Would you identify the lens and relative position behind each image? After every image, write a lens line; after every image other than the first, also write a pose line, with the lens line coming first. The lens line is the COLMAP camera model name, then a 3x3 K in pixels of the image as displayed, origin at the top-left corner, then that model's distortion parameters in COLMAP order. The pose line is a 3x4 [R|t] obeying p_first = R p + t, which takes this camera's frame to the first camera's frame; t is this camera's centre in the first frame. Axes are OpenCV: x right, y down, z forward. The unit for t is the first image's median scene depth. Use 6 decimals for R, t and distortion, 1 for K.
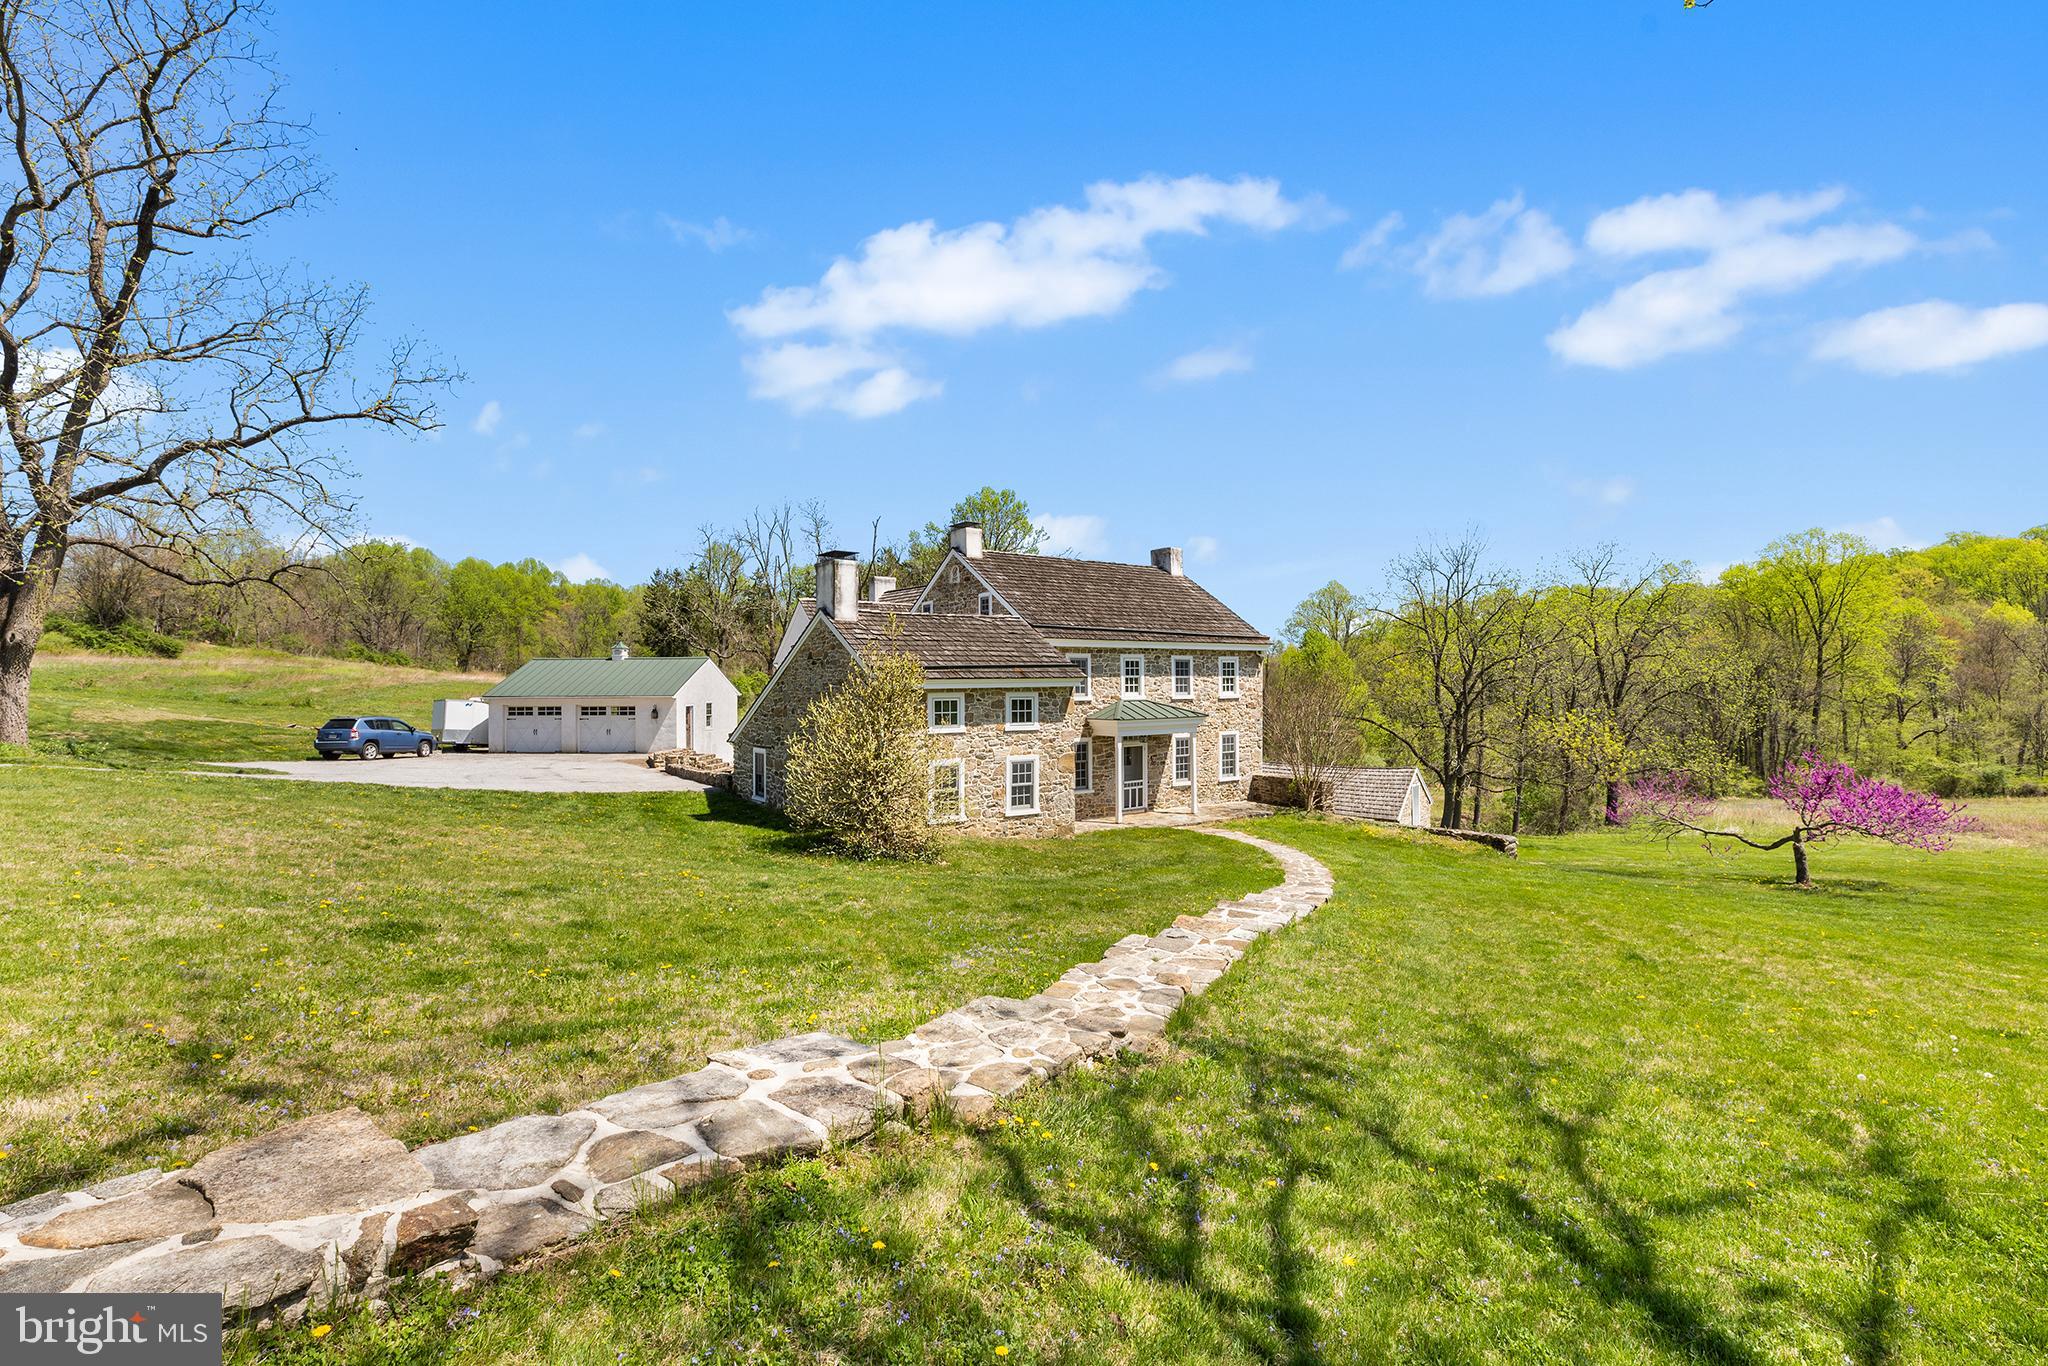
lens RADIAL K [[939.9, 0, 1028.5], [0, 939.9, 661.0], [0, 0, 1]] dist [0.002522, 0.000013]
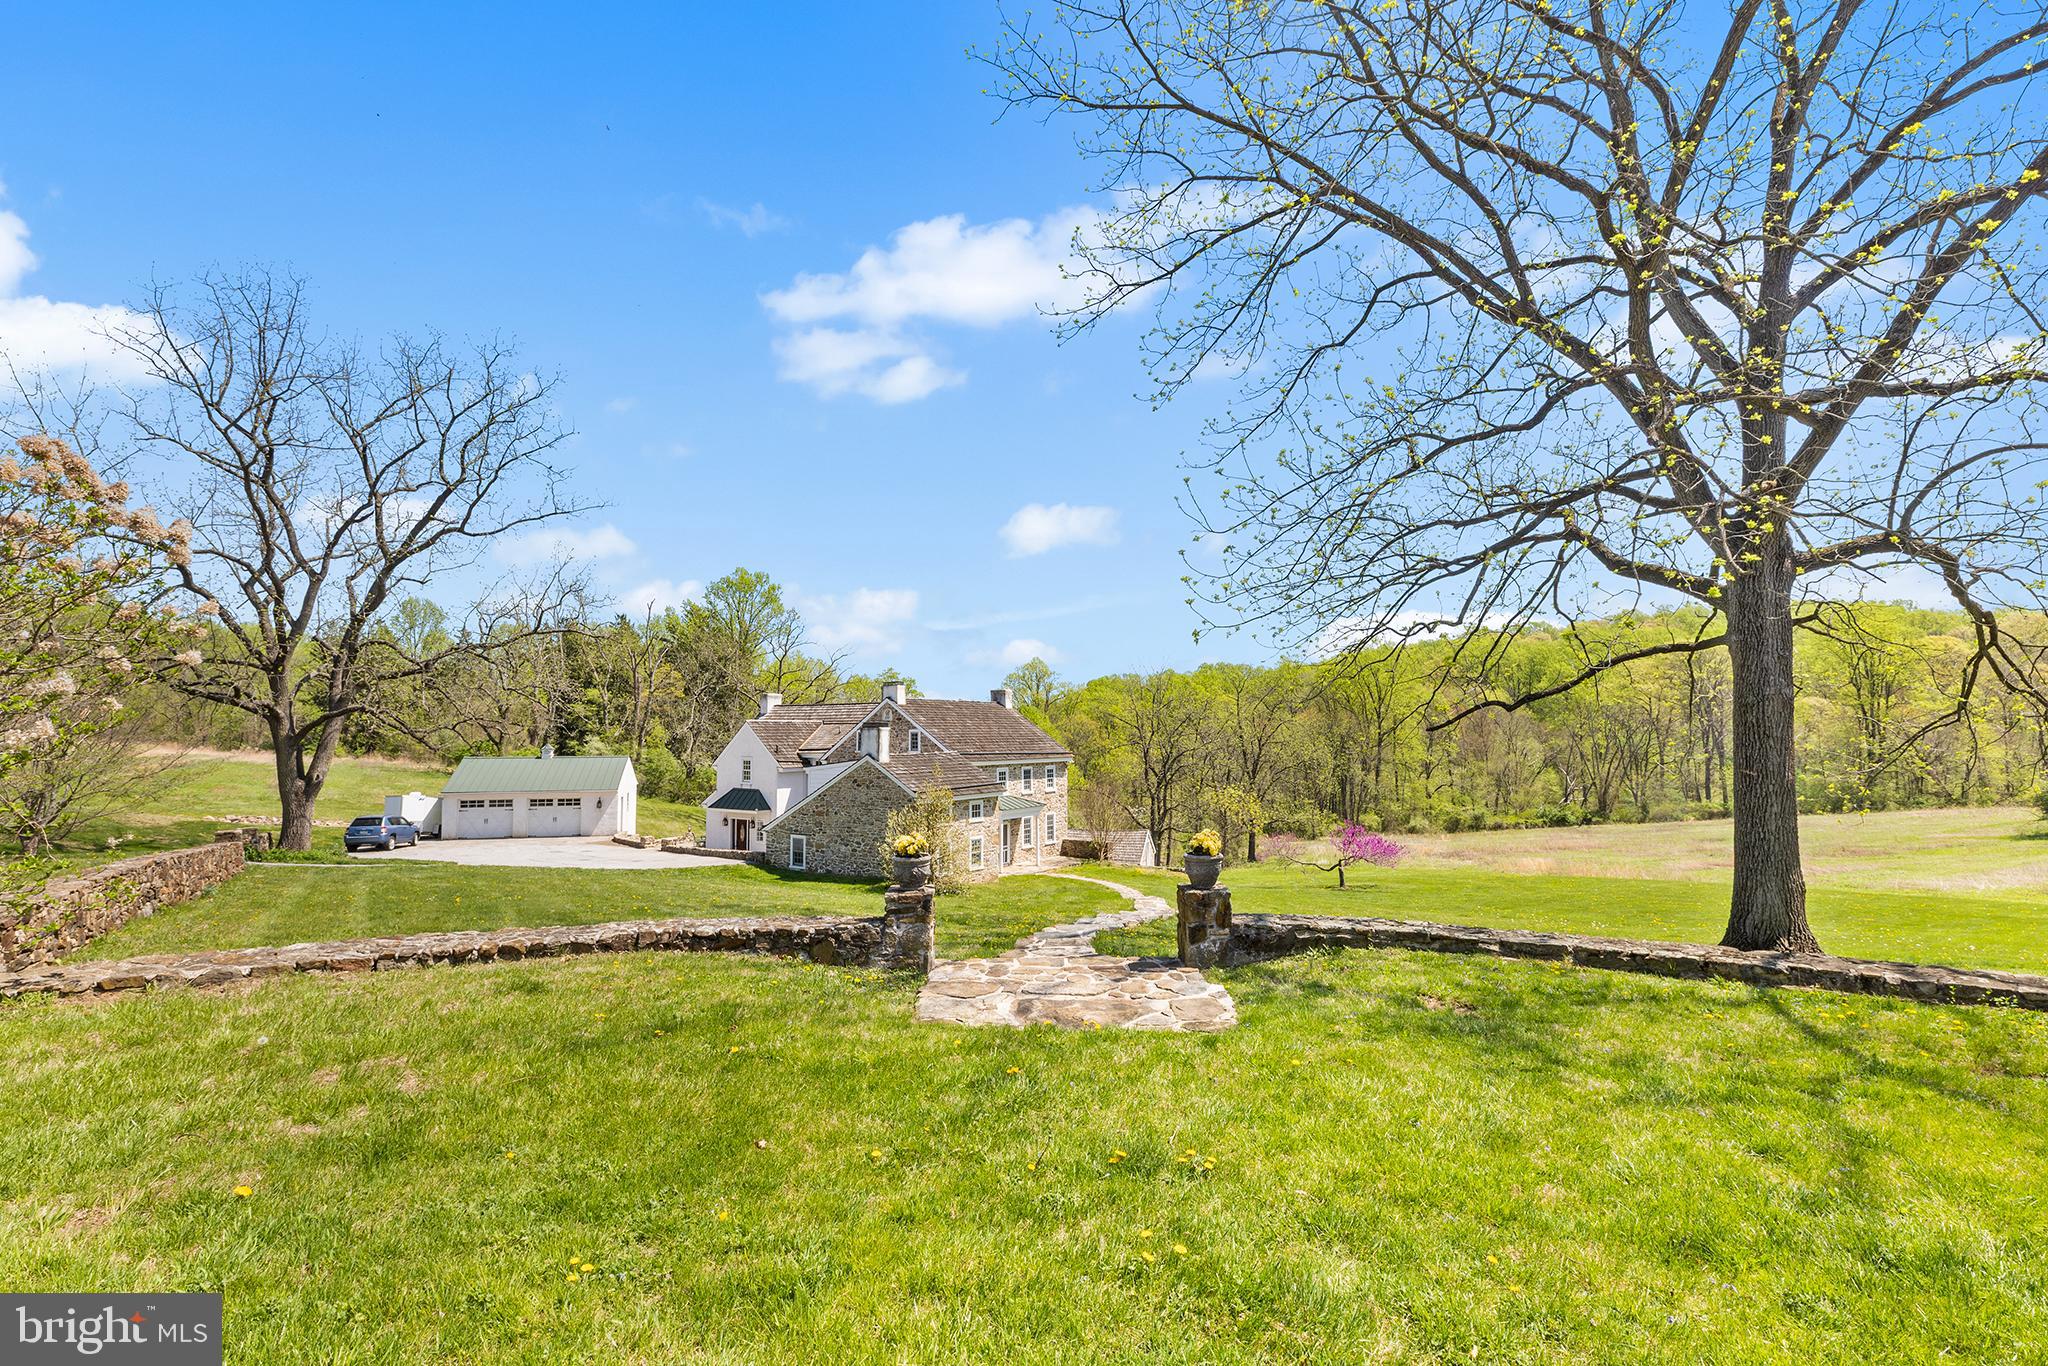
lens RADIAL K [[922.9, 0, 1036.4], [0, 922.9, 627.9], [0, 0, 1]] dist [0.002453, 0.000096]
pose [[0.944632, 0.040169, 0.325663, -0.354565], [-0.009094, 0.995302, -0.096386, -0.091786], [-0.328004, 0.088088, 0.940560, -0.534003]]
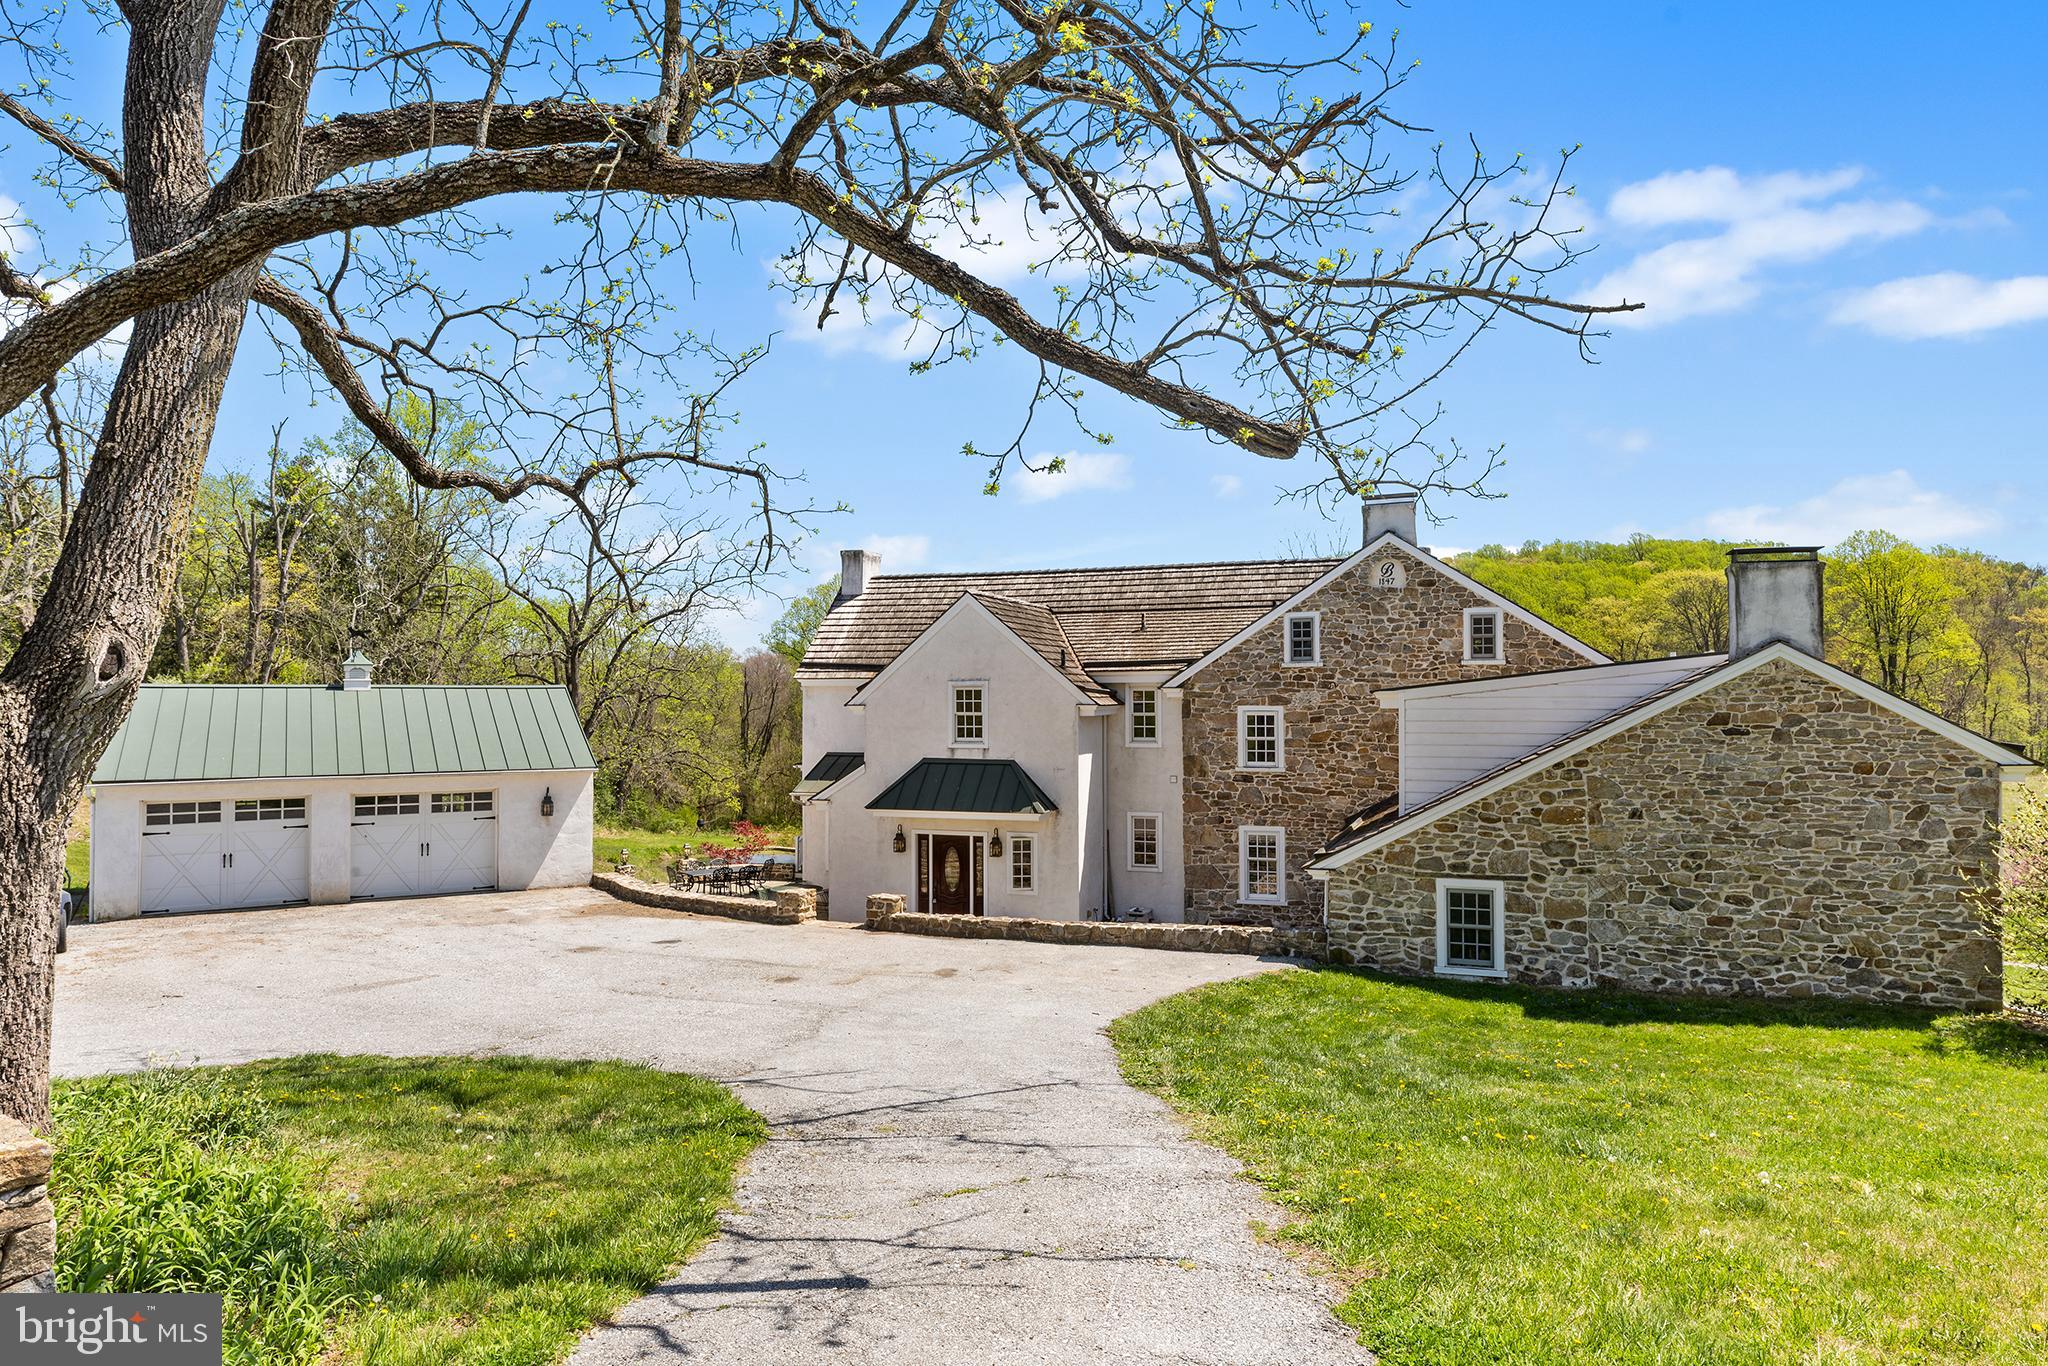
lens RADIAL K [[1290.0, 0, 1024.0], [0, 1290.0, 683.0], [0, 0, 1]] dist [0.037764, 0.000261]
pose [[0.840937, 0.010210, 0.541037, -0.758749], [-0.013149, 0.999912, 0.001568, -0.017324], [-0.540973, -0.008433, 0.840998, 0.411204]]
